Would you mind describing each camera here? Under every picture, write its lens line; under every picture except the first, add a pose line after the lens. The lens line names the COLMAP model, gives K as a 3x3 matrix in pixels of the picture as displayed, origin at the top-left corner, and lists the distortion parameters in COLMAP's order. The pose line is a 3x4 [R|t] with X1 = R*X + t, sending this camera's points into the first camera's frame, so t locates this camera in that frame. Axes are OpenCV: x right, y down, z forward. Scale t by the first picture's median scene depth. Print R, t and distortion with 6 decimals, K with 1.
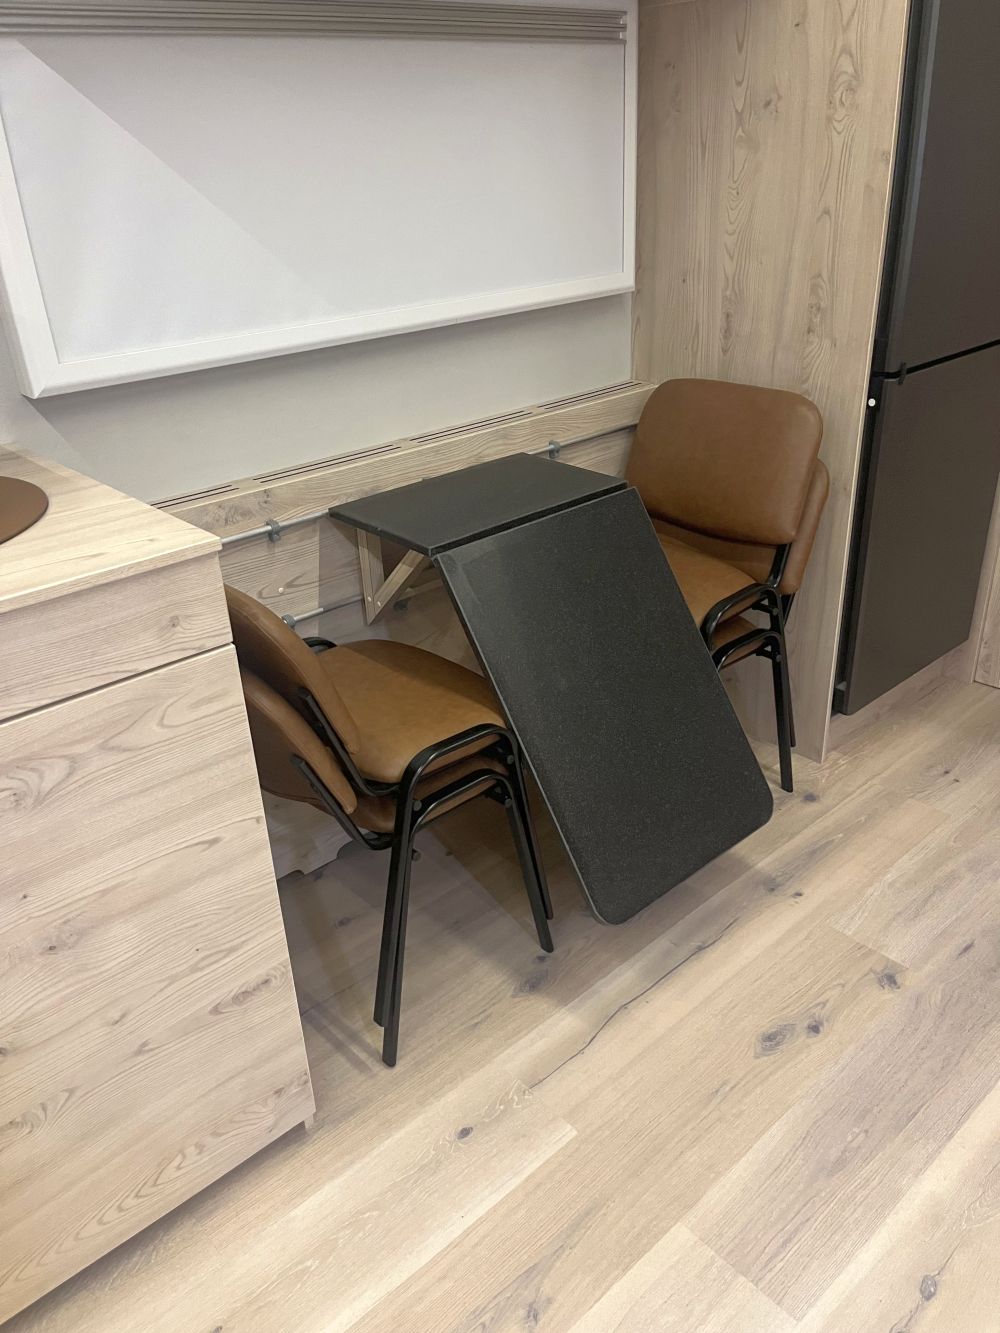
lens RADIAL K [[1016.4, 0, 499.1], [0, 1016.4, 672.5], [0, 0, 1]] dist [0.060789, -0.075446]
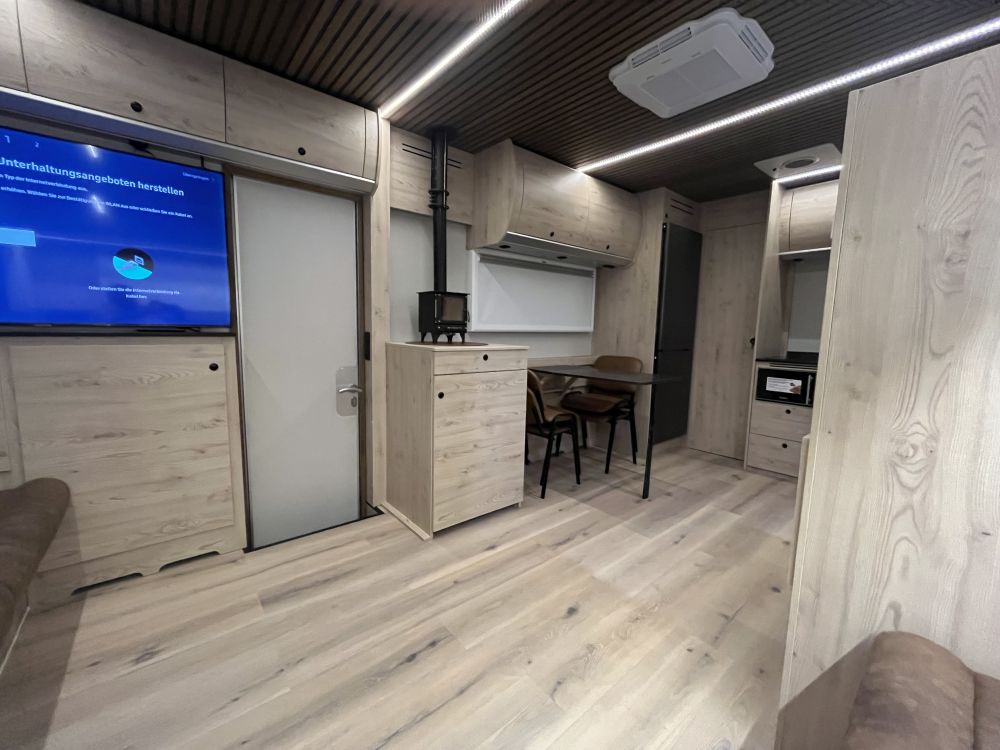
lens RADIAL K [[405.4, 0, 498.3], [0, 405.4, 374.1], [0, 0, 1]] dist [-0.001010, -0.000142]
pose [[0.996928, 0.073113, -0.028086, -0.262144], [-0.078311, 0.936381, -0.342138, 0.508391], [0.001285, 0.343286, 0.939230, -0.614974]]
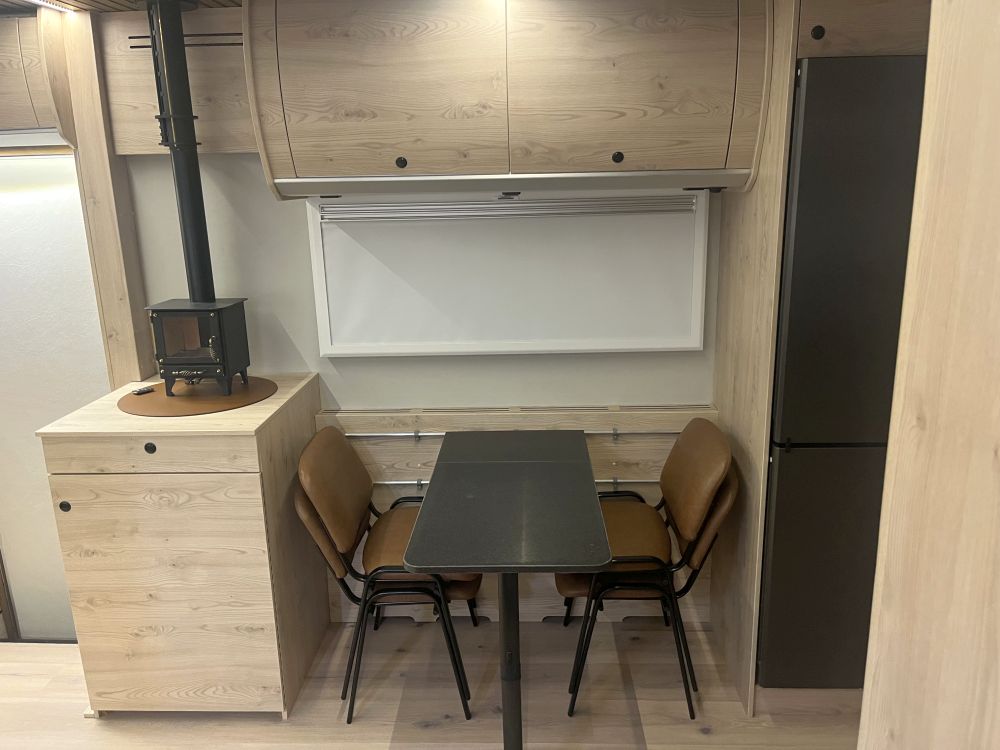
lens RADIAL K [[764.6, 0, 508.9], [0, 764.6, 374.8], [0, 0, 1]] dist [0.065518, -0.079266]
pose [[0.722880, 0.201919, -0.660813, 1.020636], [-0.323997, 0.943749, -0.066055, -0.245481], [0.610304, 0.261851, 0.747638, -0.051242]]
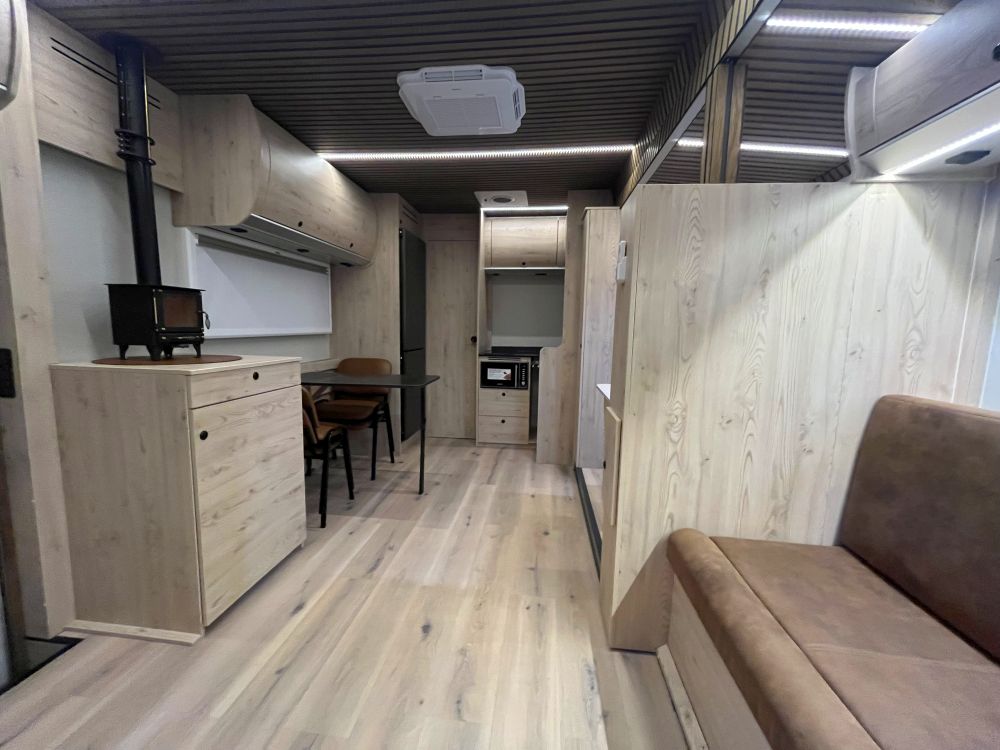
lens RADIAL K [[405.4, 0, 498.3], [0, 405.4, 374.1], [0, 0, 1]] dist [-0.001010, -0.000142]
pose [[0.746814, -0.015508, 0.664852, -0.575296], [0.248294, 0.933938, -0.257119, 0.420142], [-0.616943, 0.357099, 0.701328, -0.493714]]
